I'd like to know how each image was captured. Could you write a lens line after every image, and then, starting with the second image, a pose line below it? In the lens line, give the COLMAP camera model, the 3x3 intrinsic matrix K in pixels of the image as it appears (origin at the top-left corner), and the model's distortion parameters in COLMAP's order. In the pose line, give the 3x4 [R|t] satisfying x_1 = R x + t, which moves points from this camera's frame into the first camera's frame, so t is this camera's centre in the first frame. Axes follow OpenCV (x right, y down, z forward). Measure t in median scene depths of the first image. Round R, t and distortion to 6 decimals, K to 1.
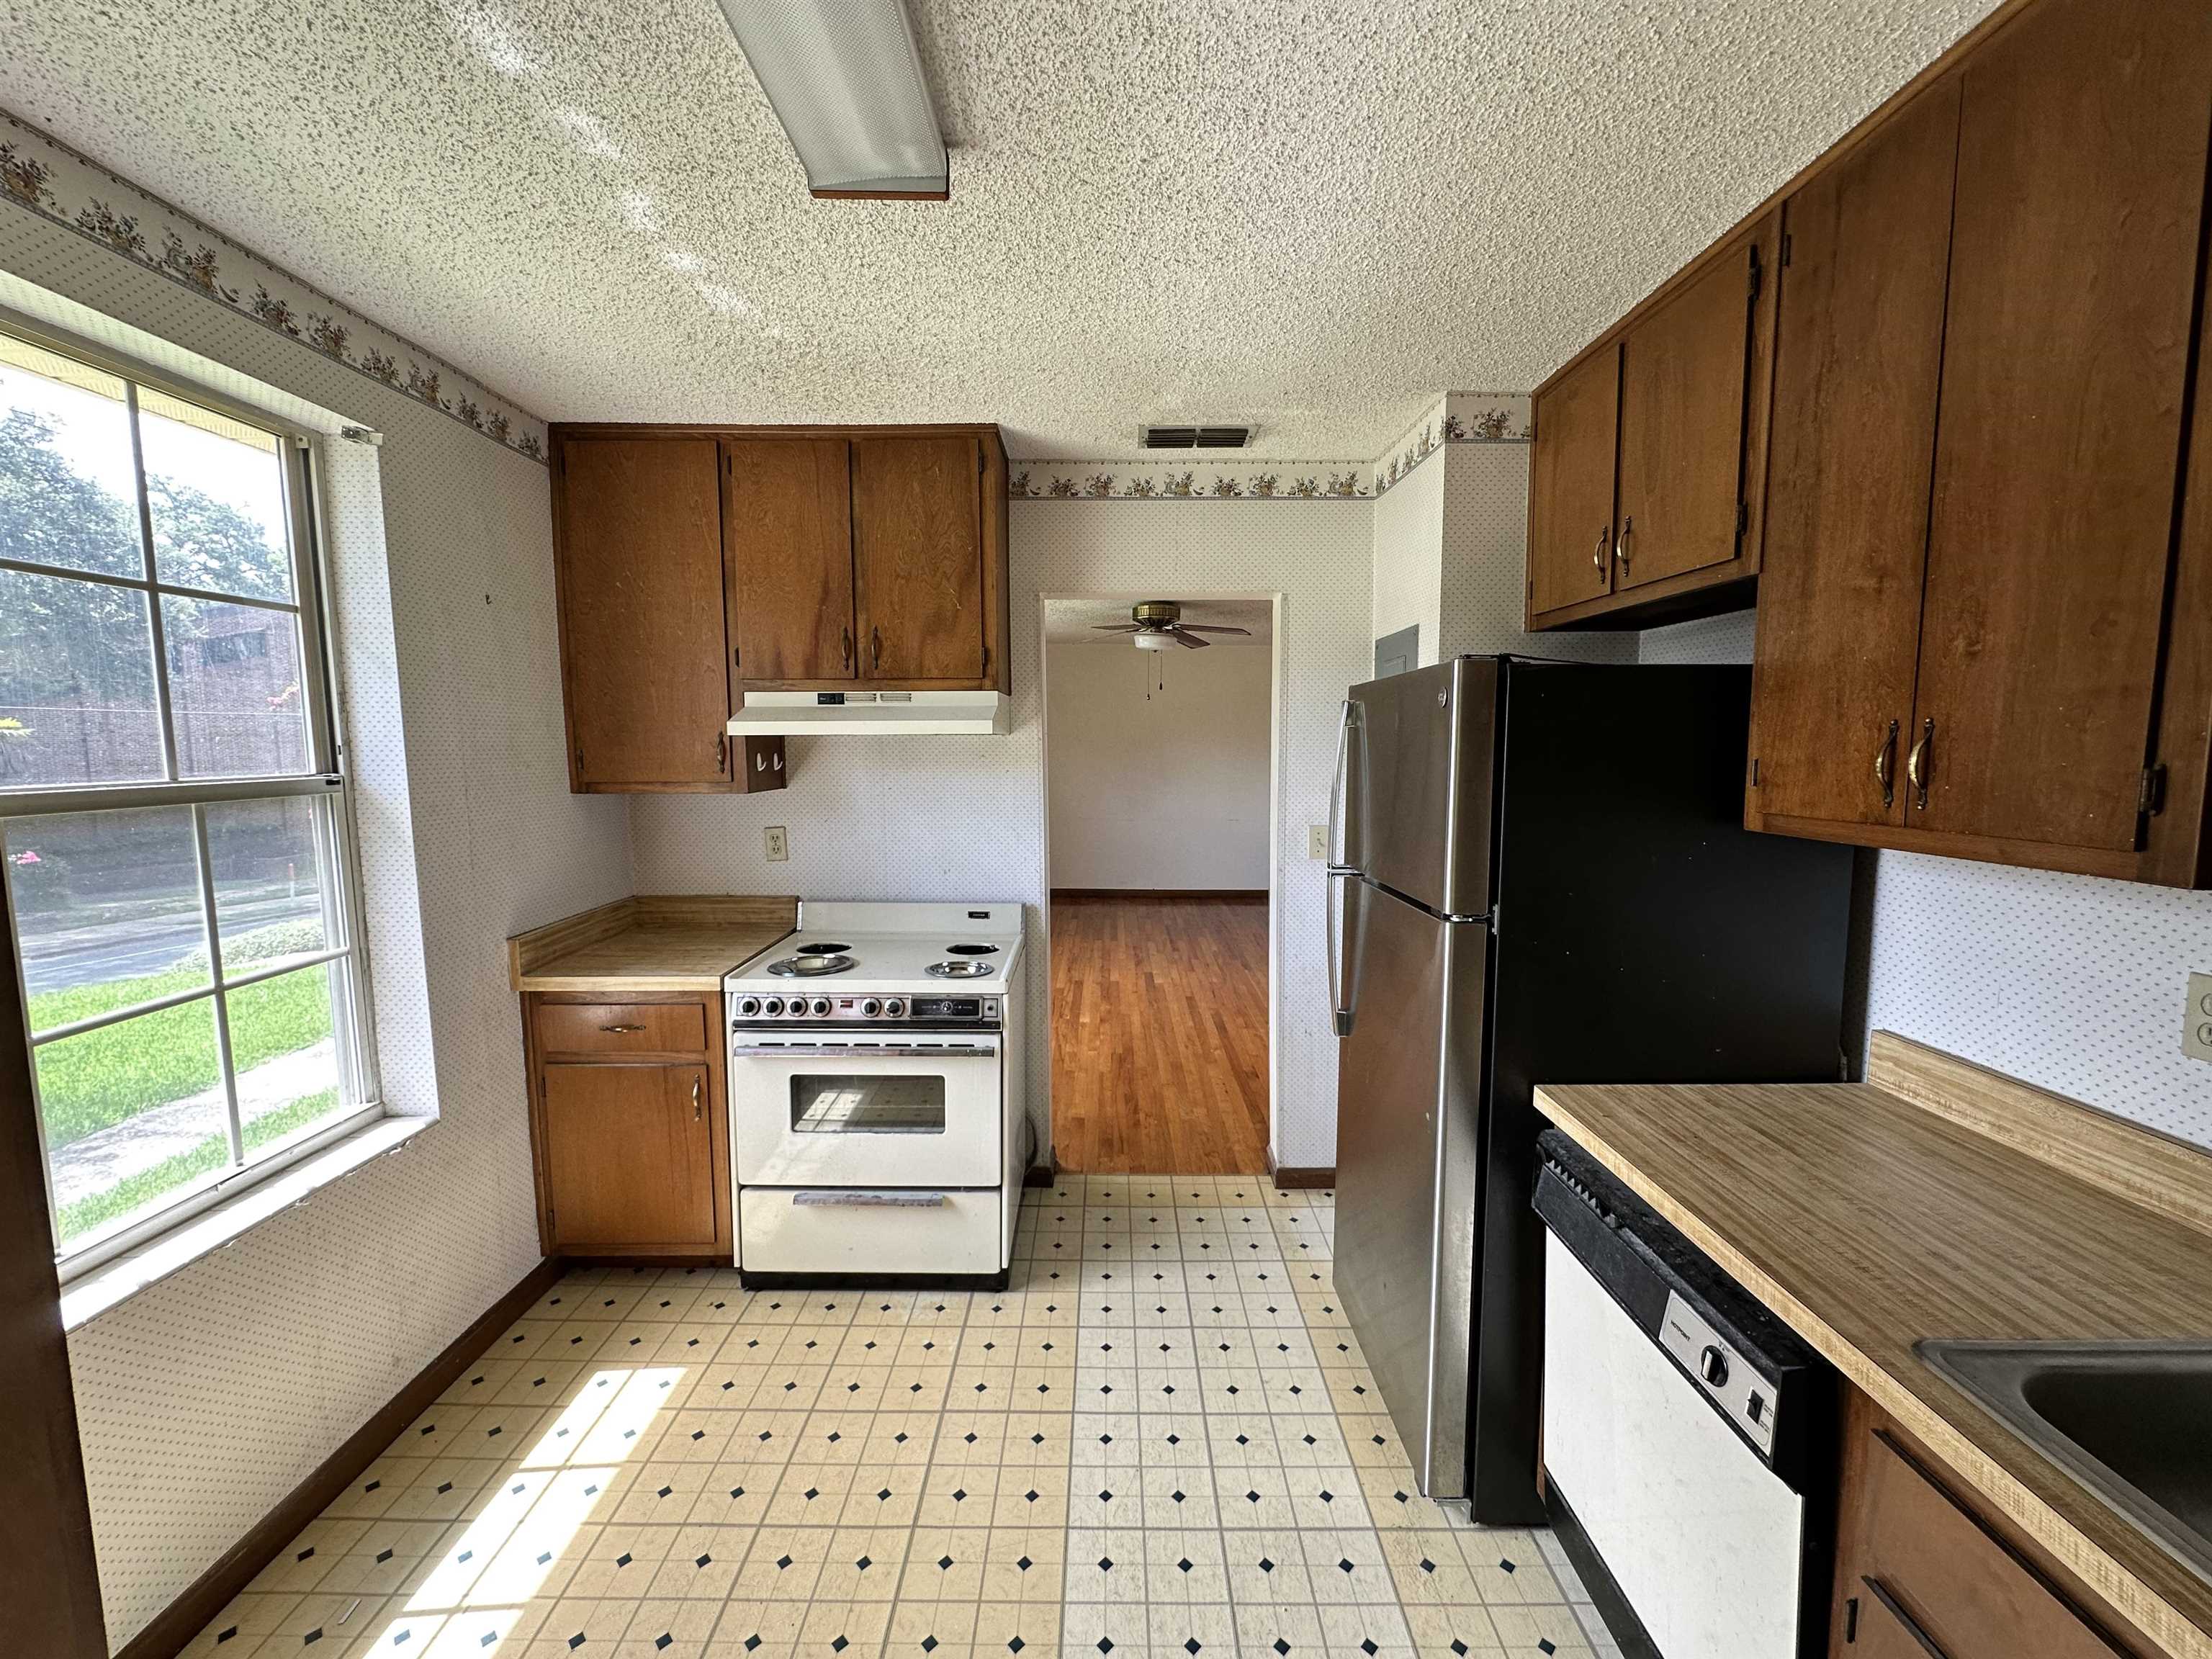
lens RADIAL K [[881.1, 0, 1105.0], [0, 881.1, 829.4], [0, 0, 1]] dist [-0.003756, 0.000830]
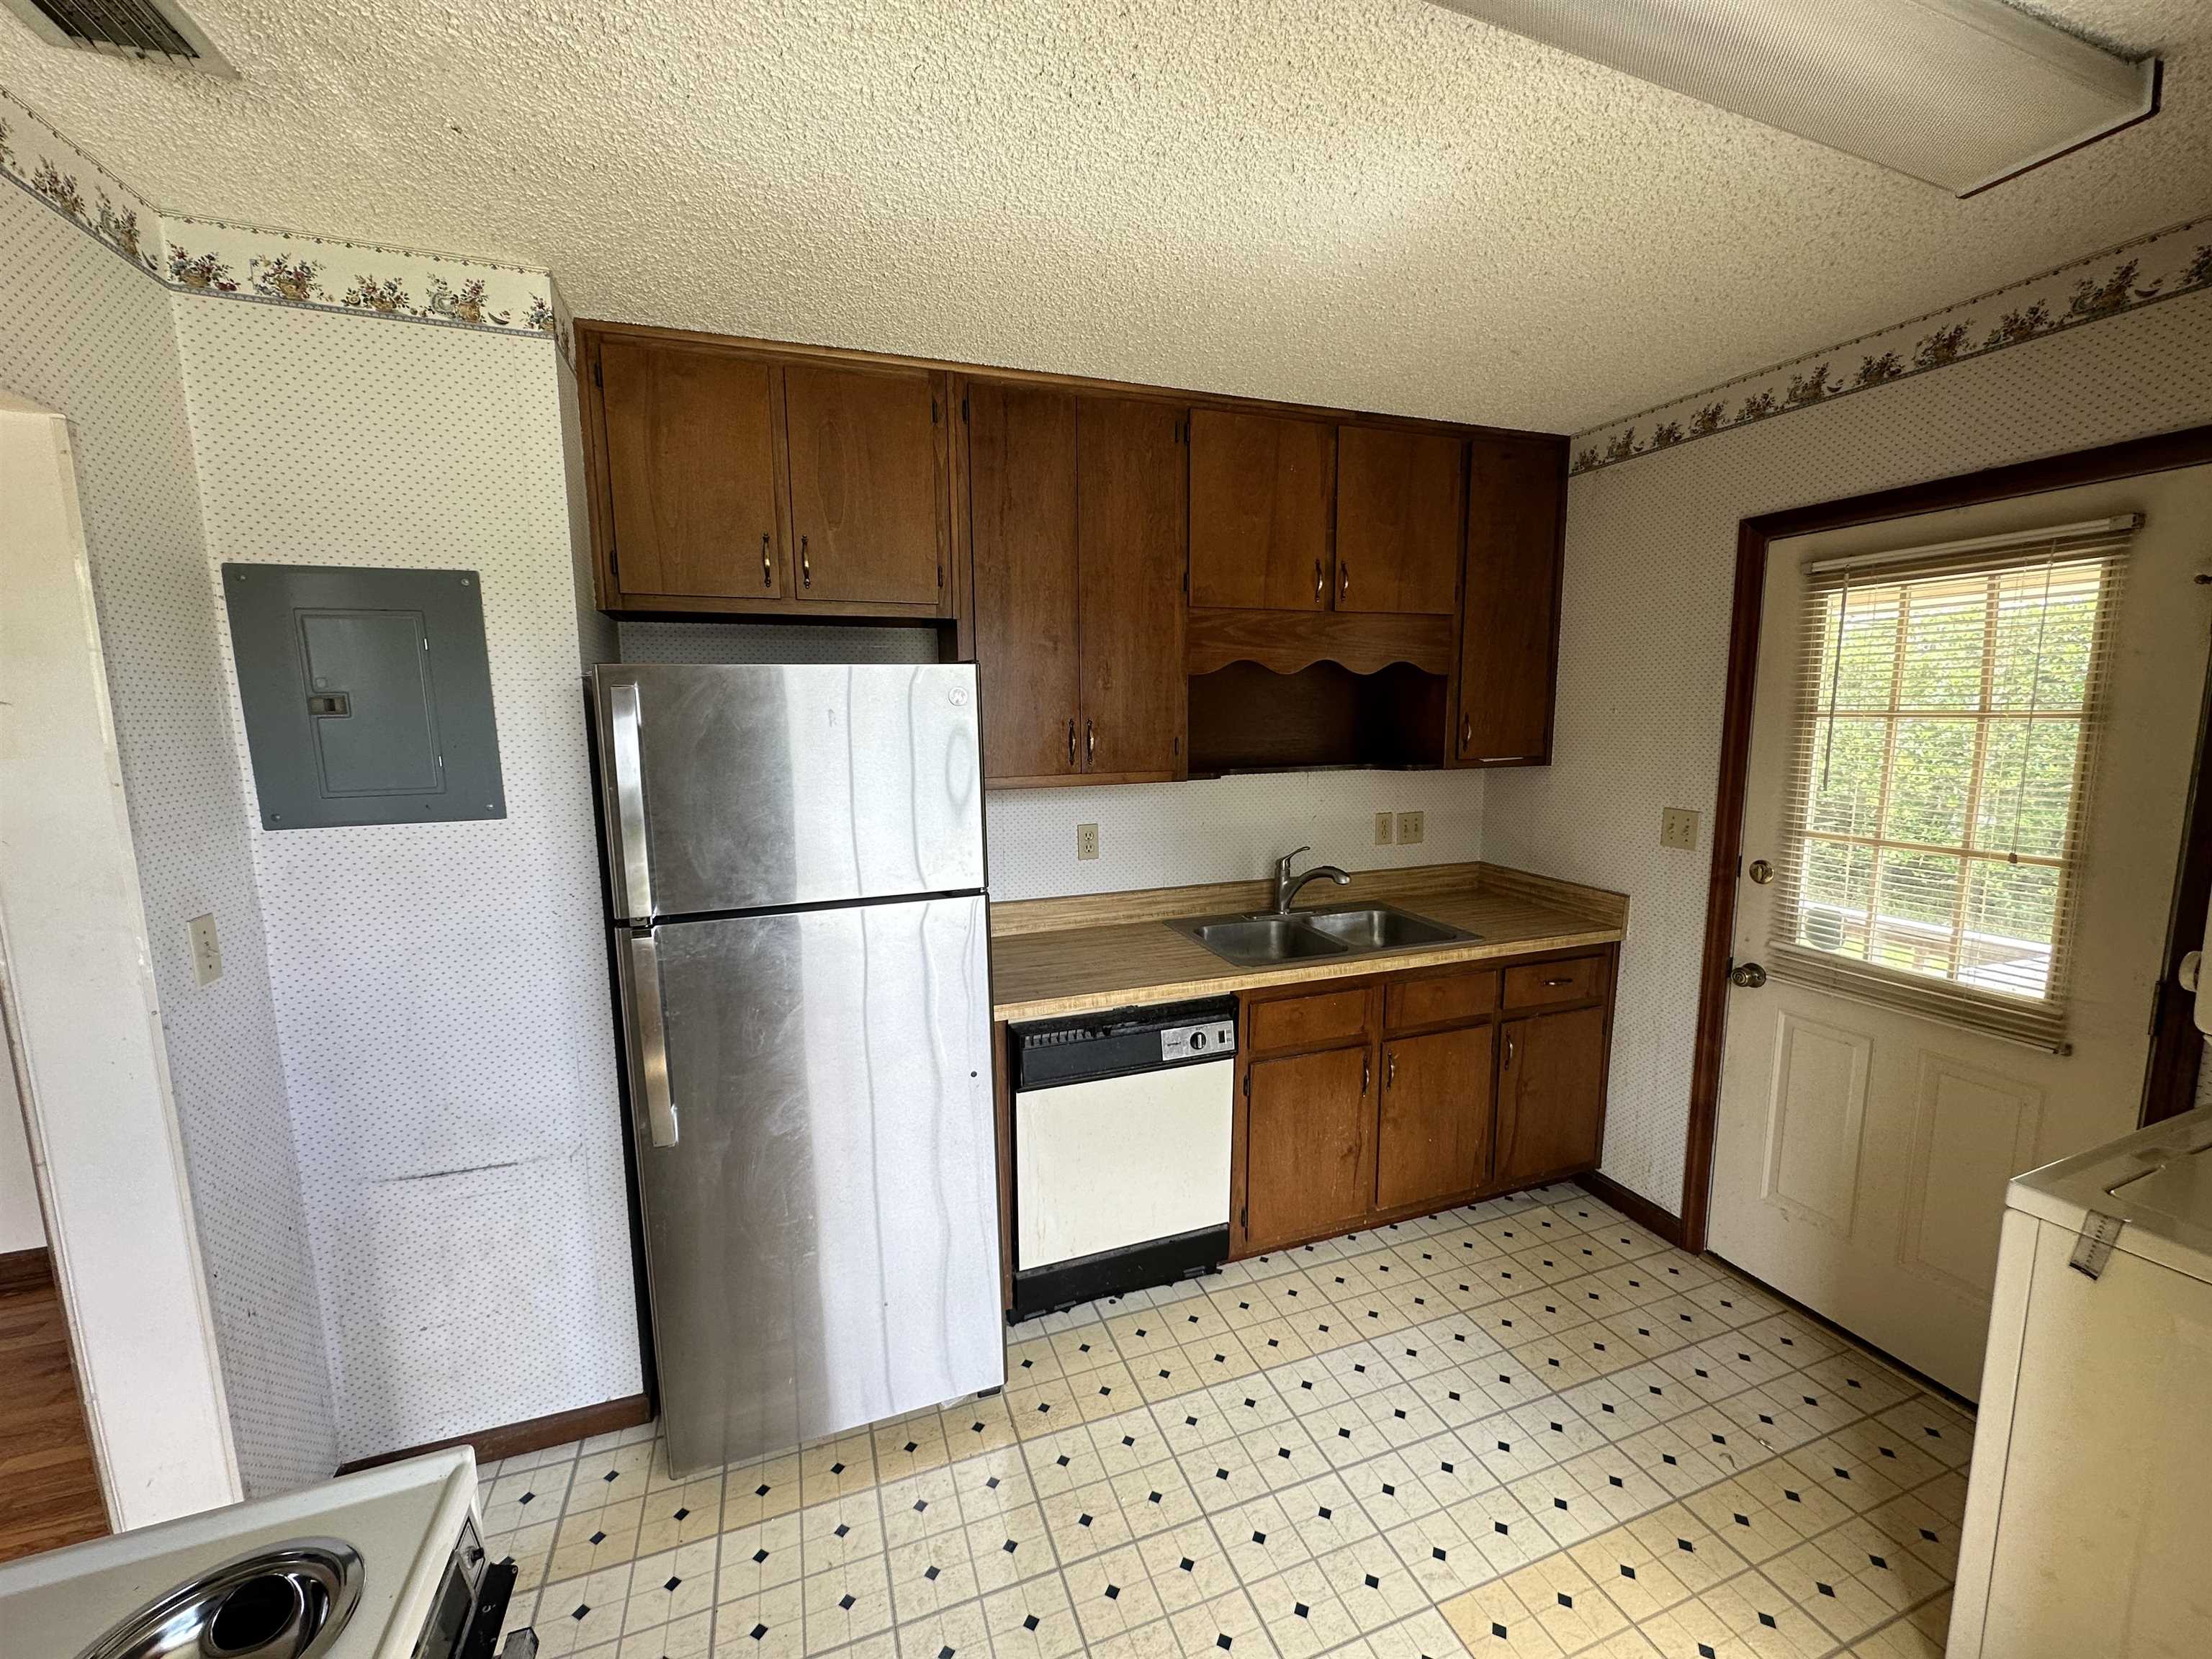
lens RADIAL K [[885.2, 0, 1102.4], [0, 885.2, 834.5], [0, 0, 1]] dist [-0.001616, -0.000183]
pose [[-0.342734, -0.121487, 0.931544, -0.742634], [0.106279, 0.980223, 0.166937, -0.150224], [-0.933402, 0.156218, -0.323044, 1.249603]]
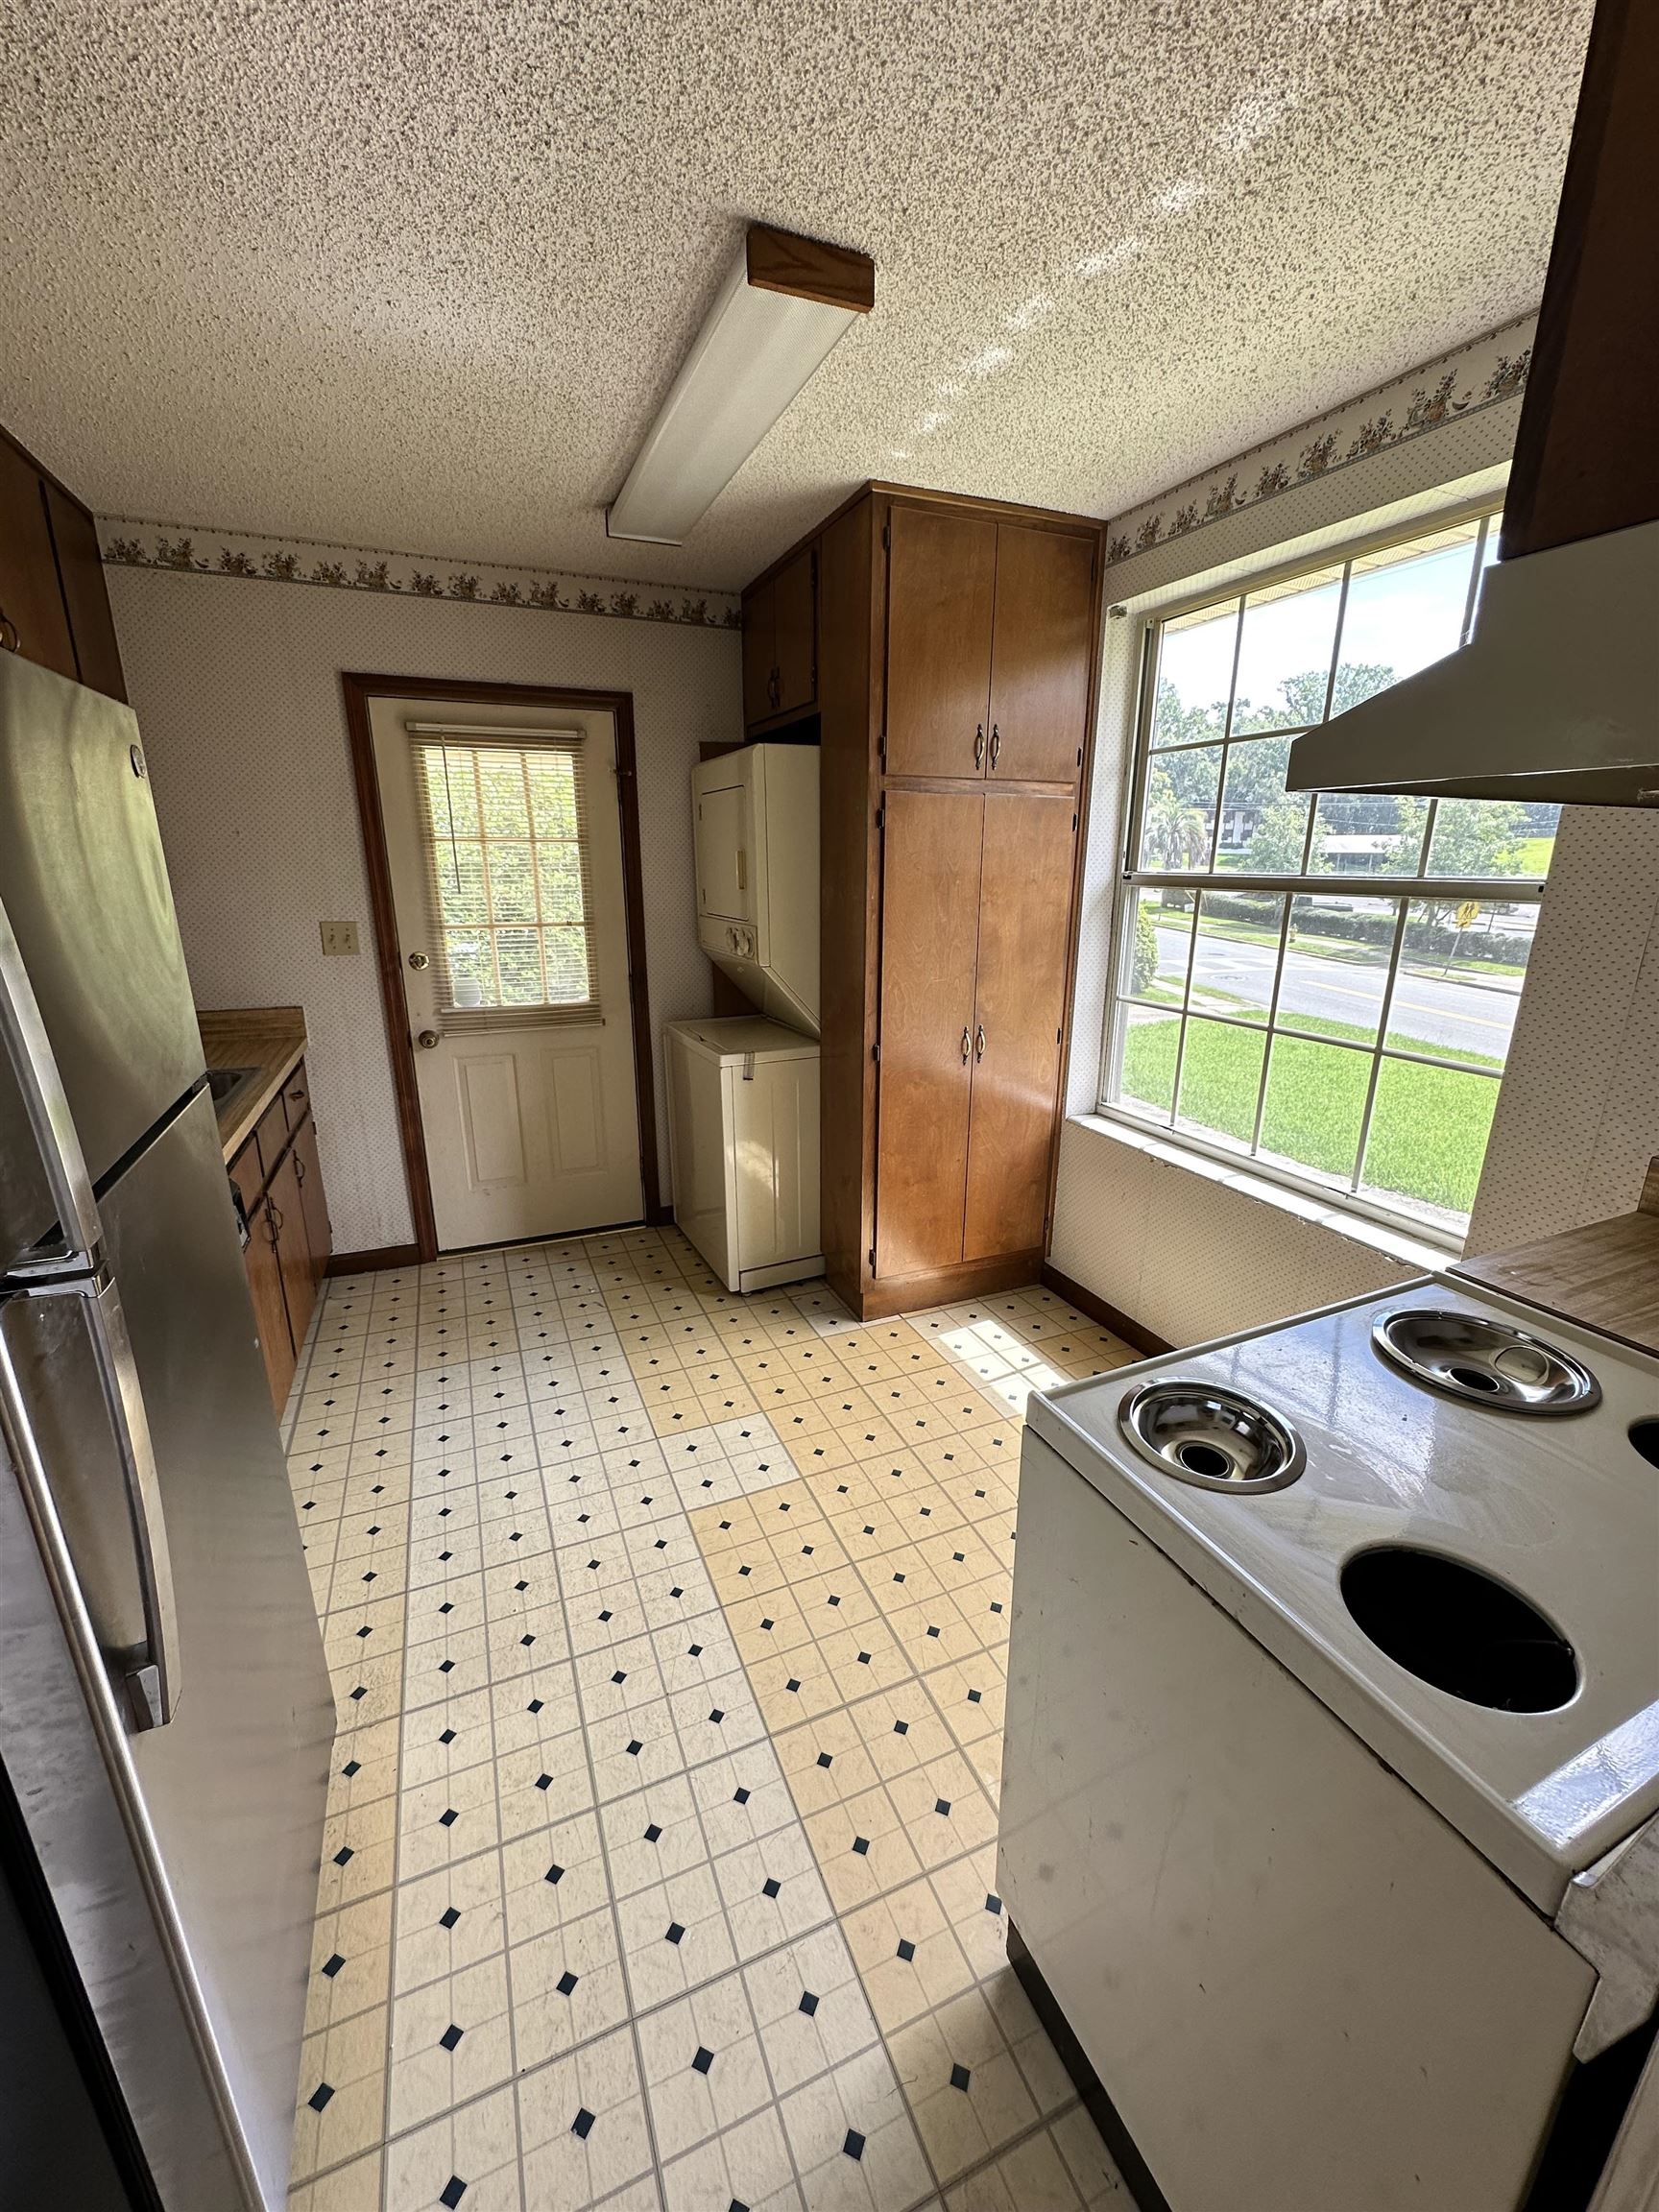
lens RADIAL K [[876.2, 0, 832.6], [0, 876.2, 1117.4], [0, 0, 1]] dist [-0.003469, 0.000495]
pose [[-0.916412, 0.116798, -0.382816, 0.185452], [-0.038771, 0.926069, 0.375357, -0.173332], [0.398355, 0.358824, -0.844132, 1.899981]]
